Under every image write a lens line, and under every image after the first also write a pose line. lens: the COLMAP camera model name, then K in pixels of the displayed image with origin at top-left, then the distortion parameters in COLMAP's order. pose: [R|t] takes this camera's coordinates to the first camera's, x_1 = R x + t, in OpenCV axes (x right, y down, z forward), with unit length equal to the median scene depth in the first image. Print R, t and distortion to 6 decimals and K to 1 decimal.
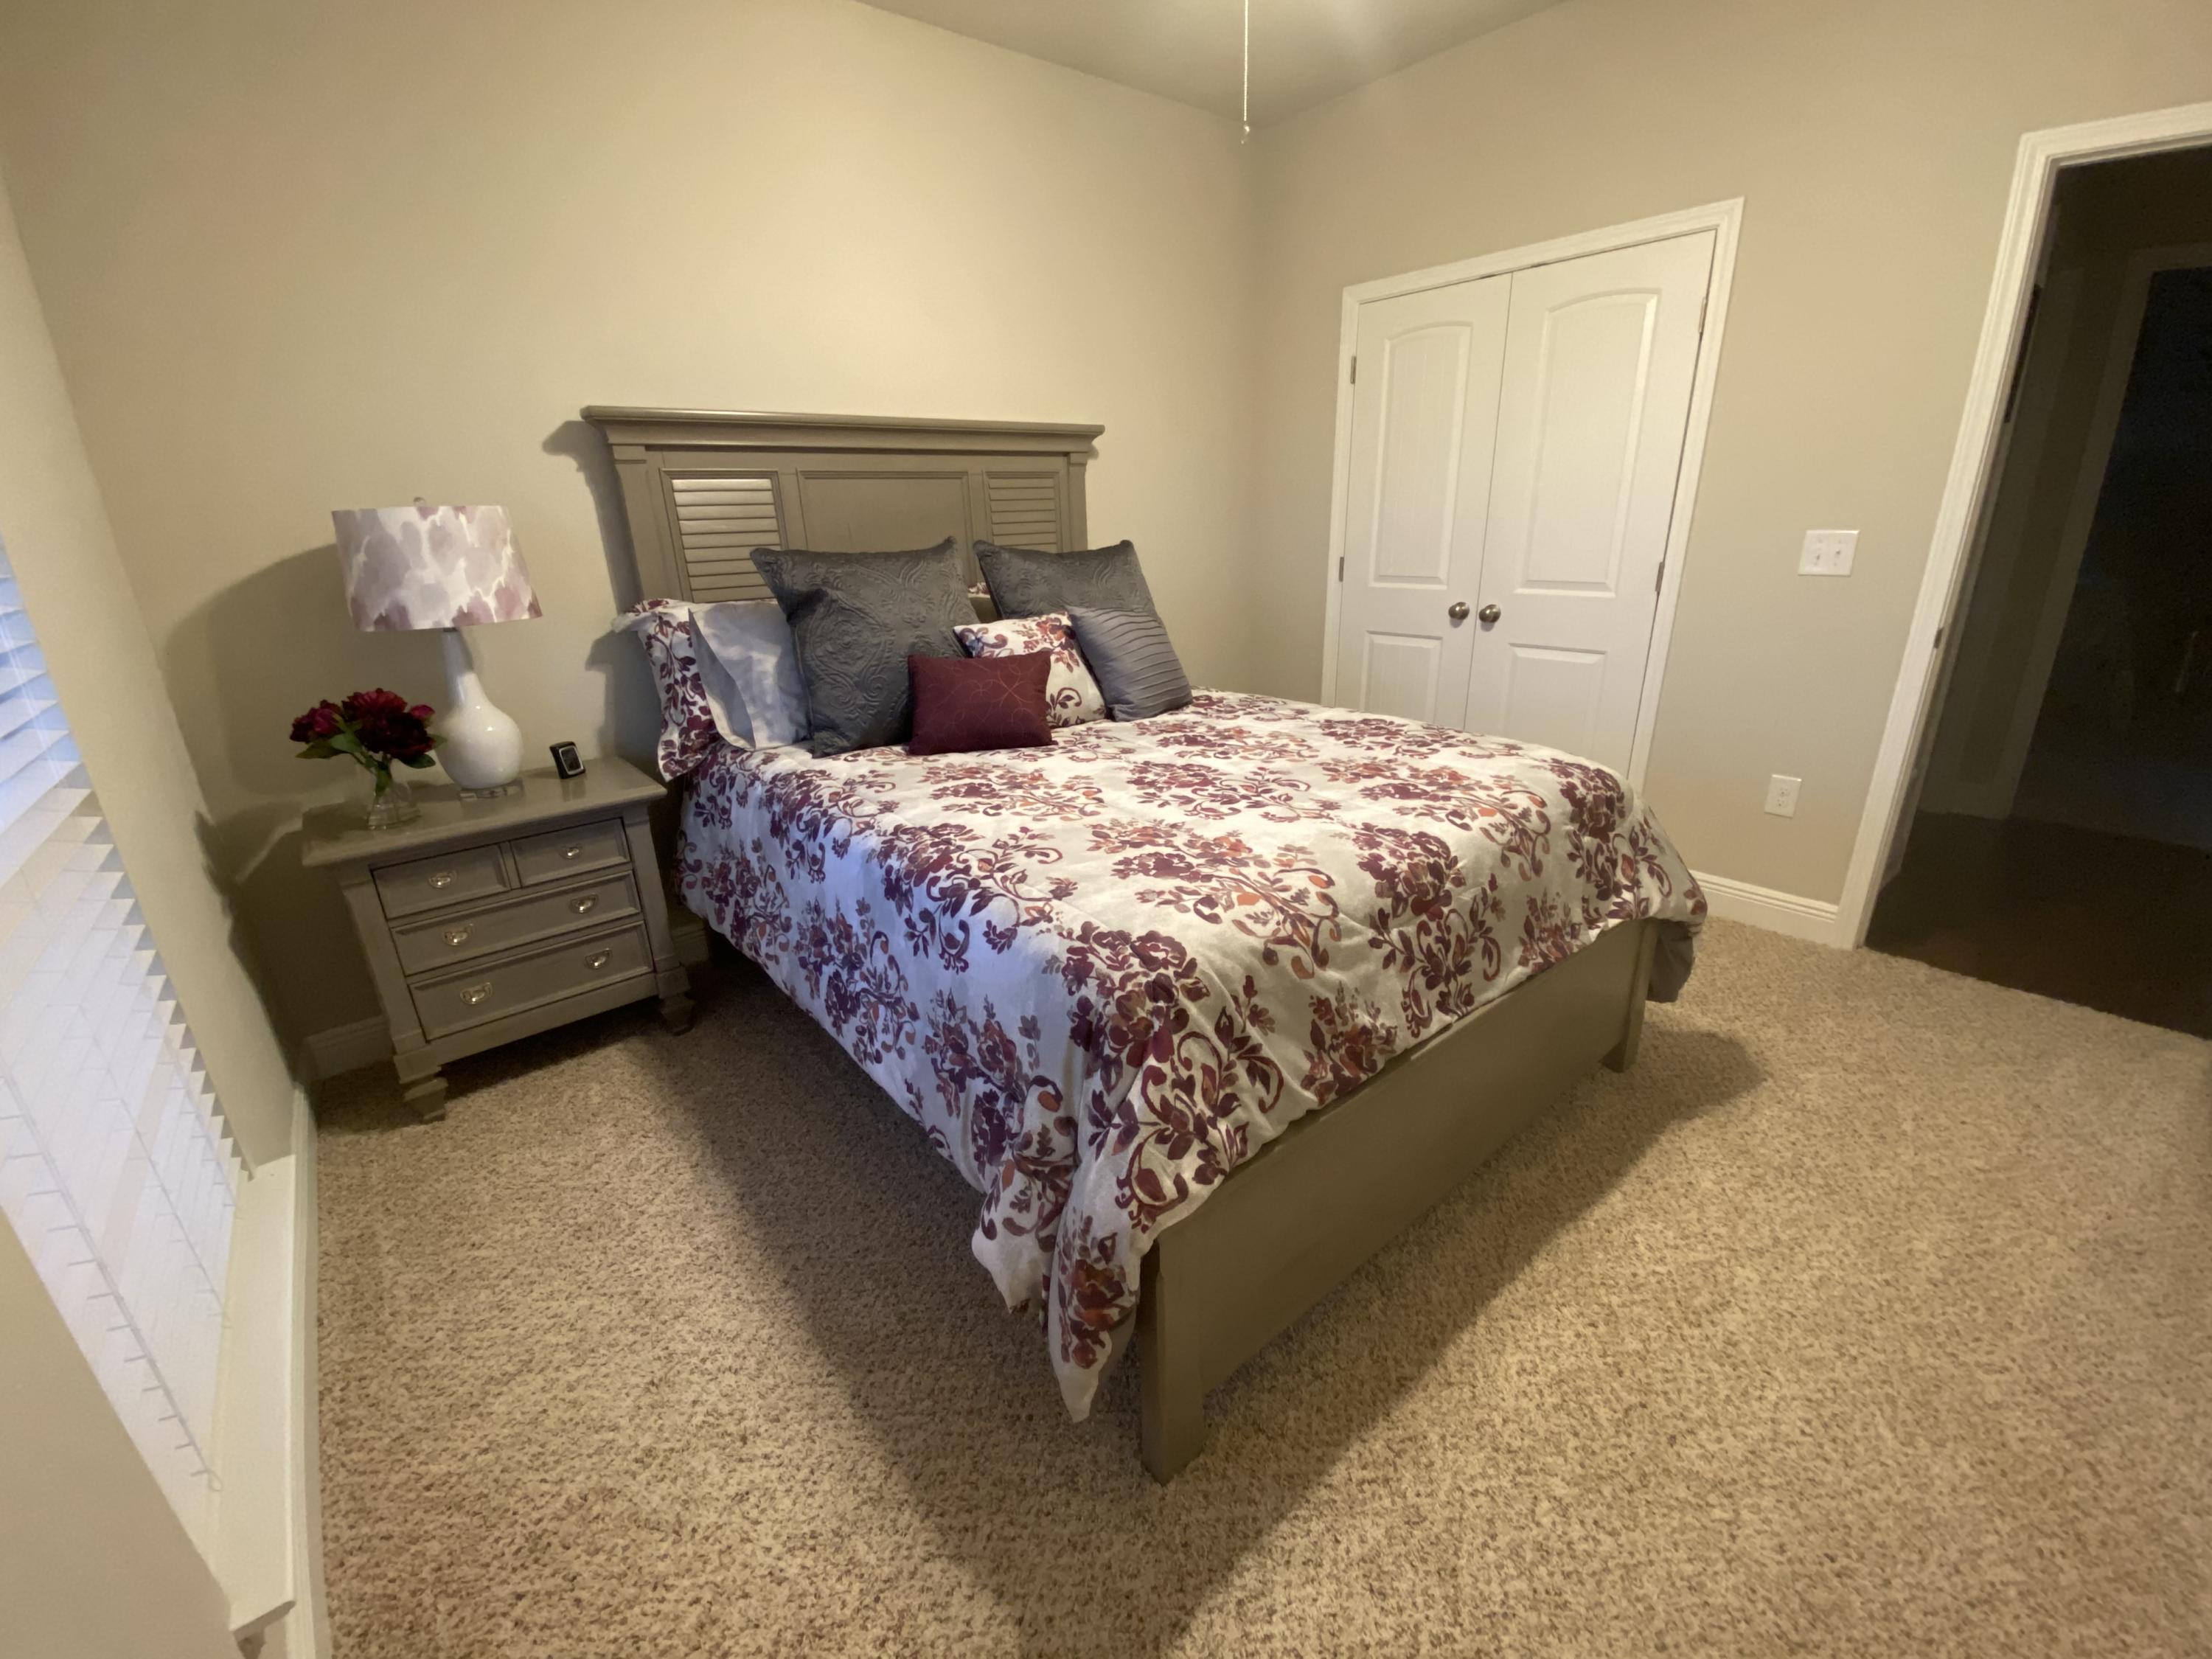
lens RADIAL K [[894.7, 0, 1125.6], [0, 894.7, 827.7], [0, 0, 1]] dist [-0.000304, -0.000073]
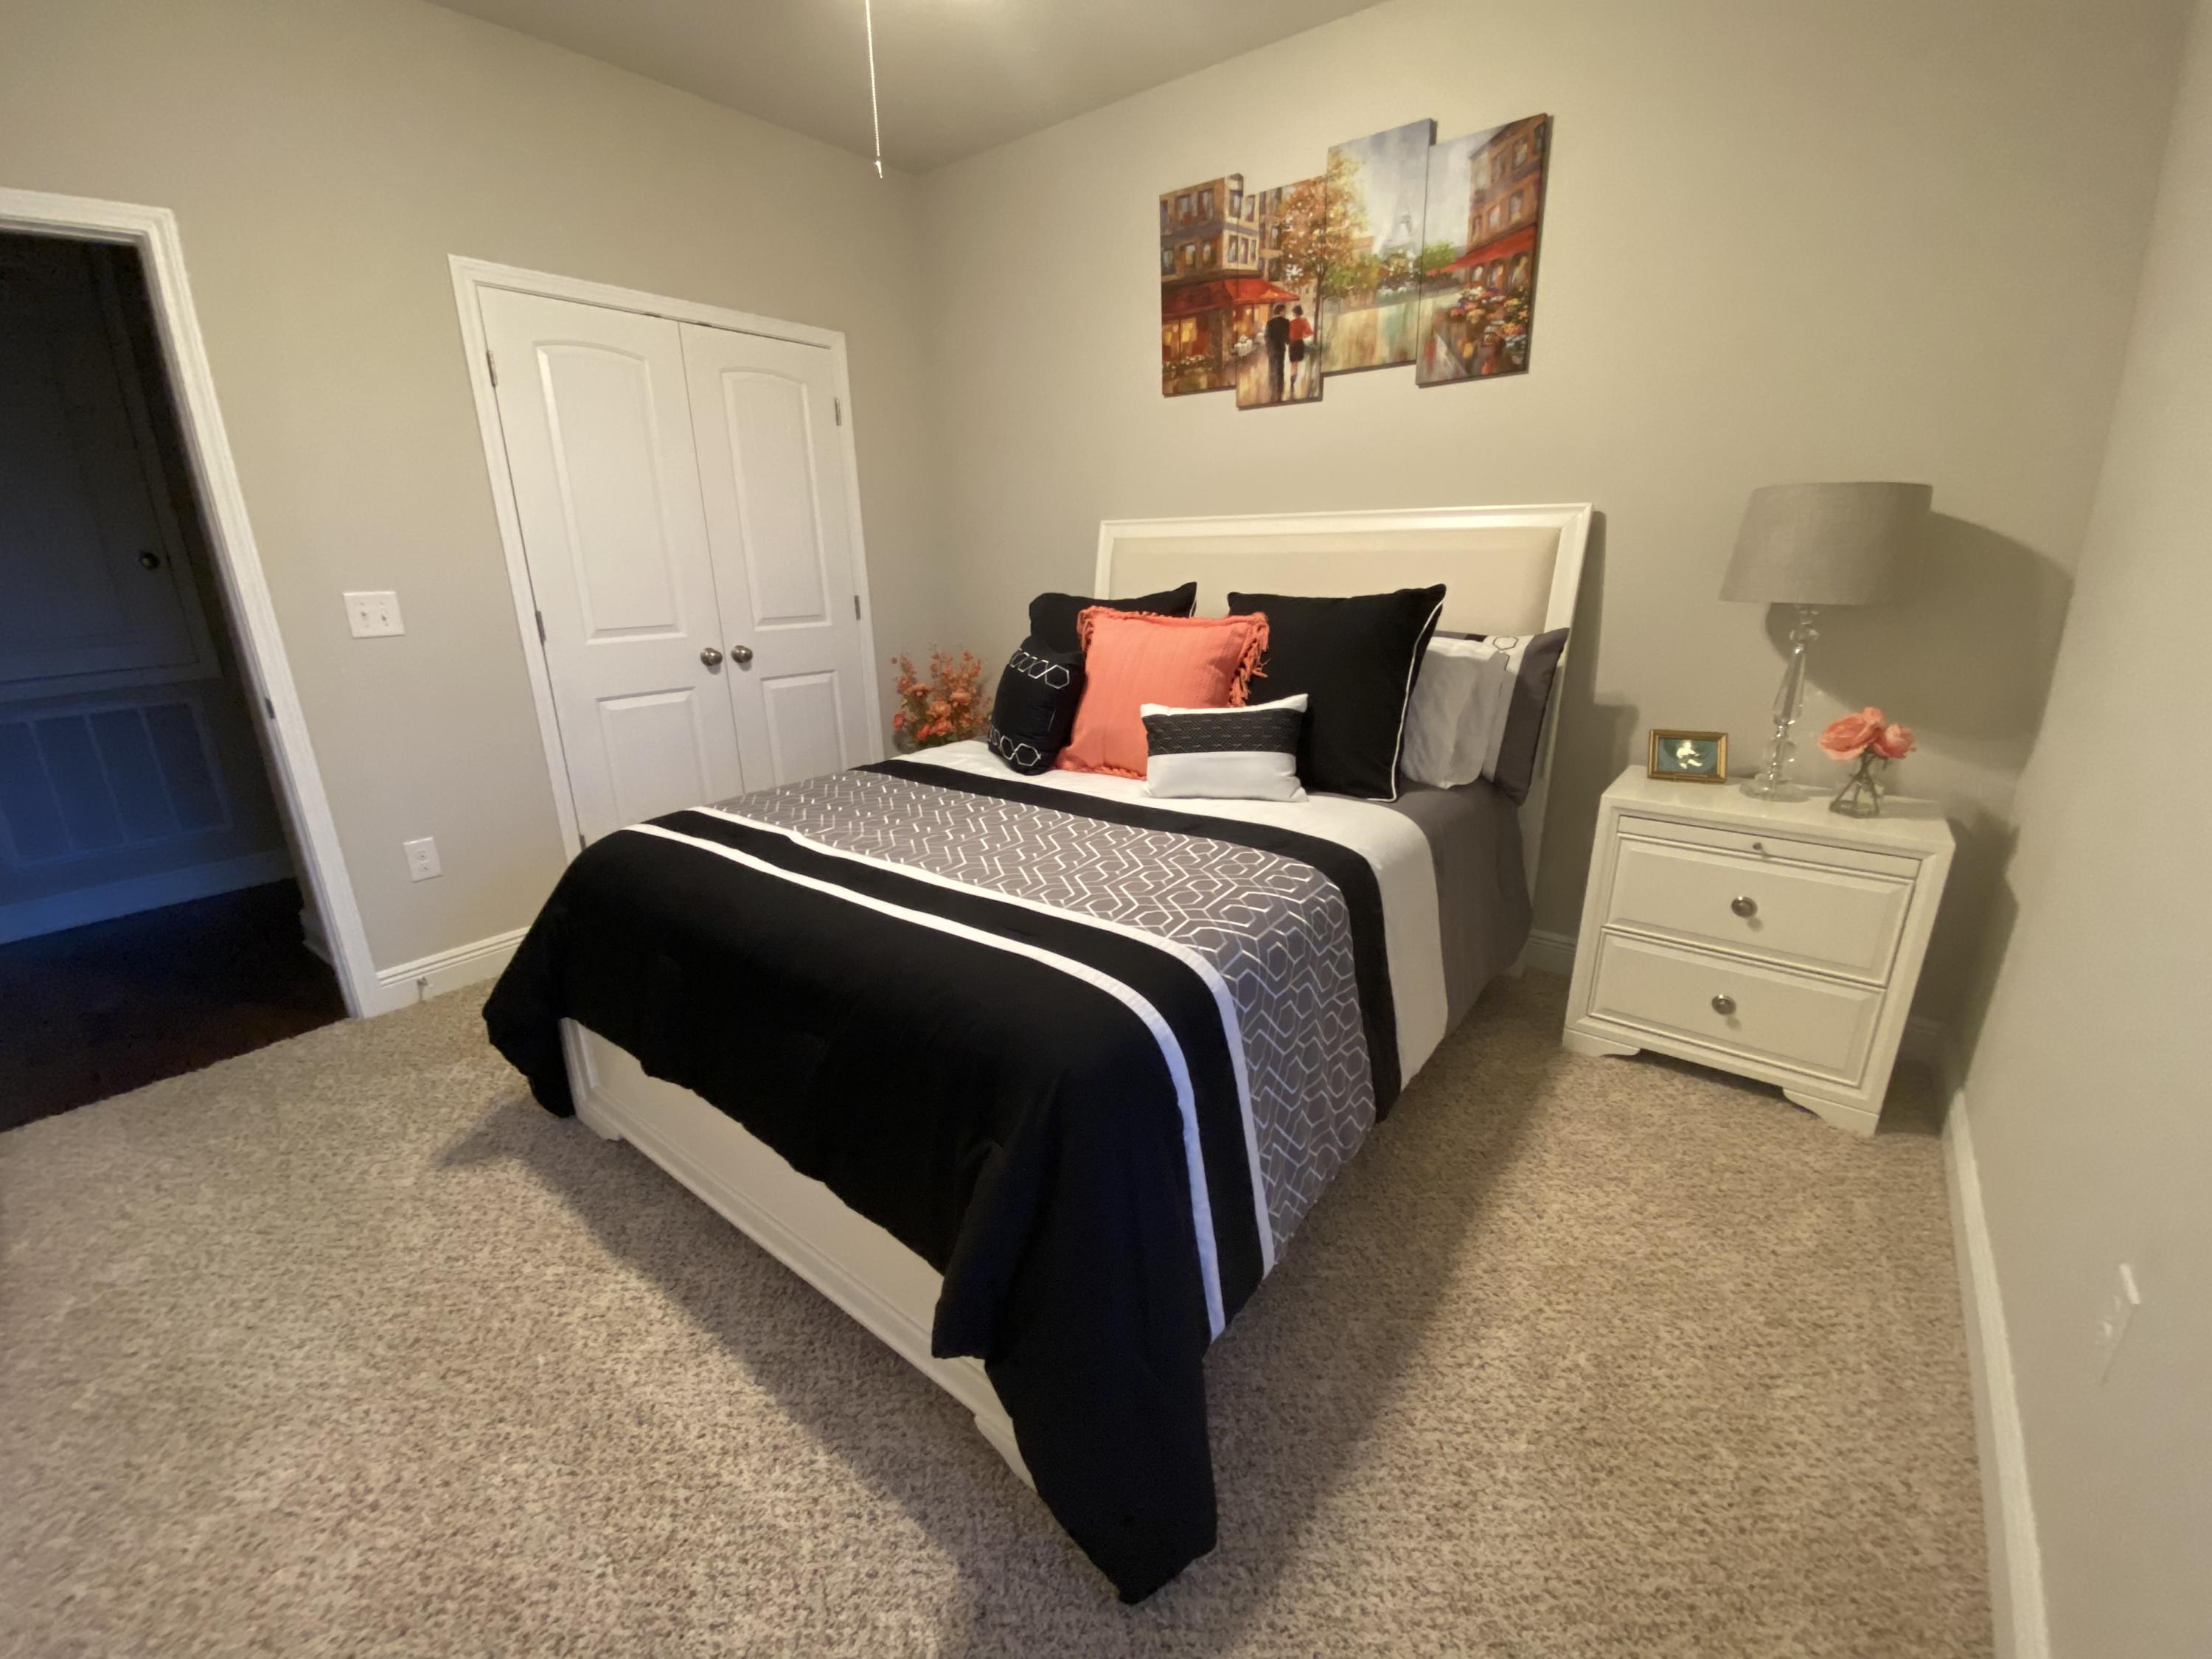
lens RADIAL K [[894.7, 0, 1125.6], [0, 894.7, 827.7], [0, 0, 1]] dist [-0.000304, -0.000073]
pose [[-0.212684, -0.262100, 0.941312, -0.654990], [0.340252, 0.883194, 0.322796, -0.239489], [-0.915966, 0.388937, -0.098662, 0.766978]]
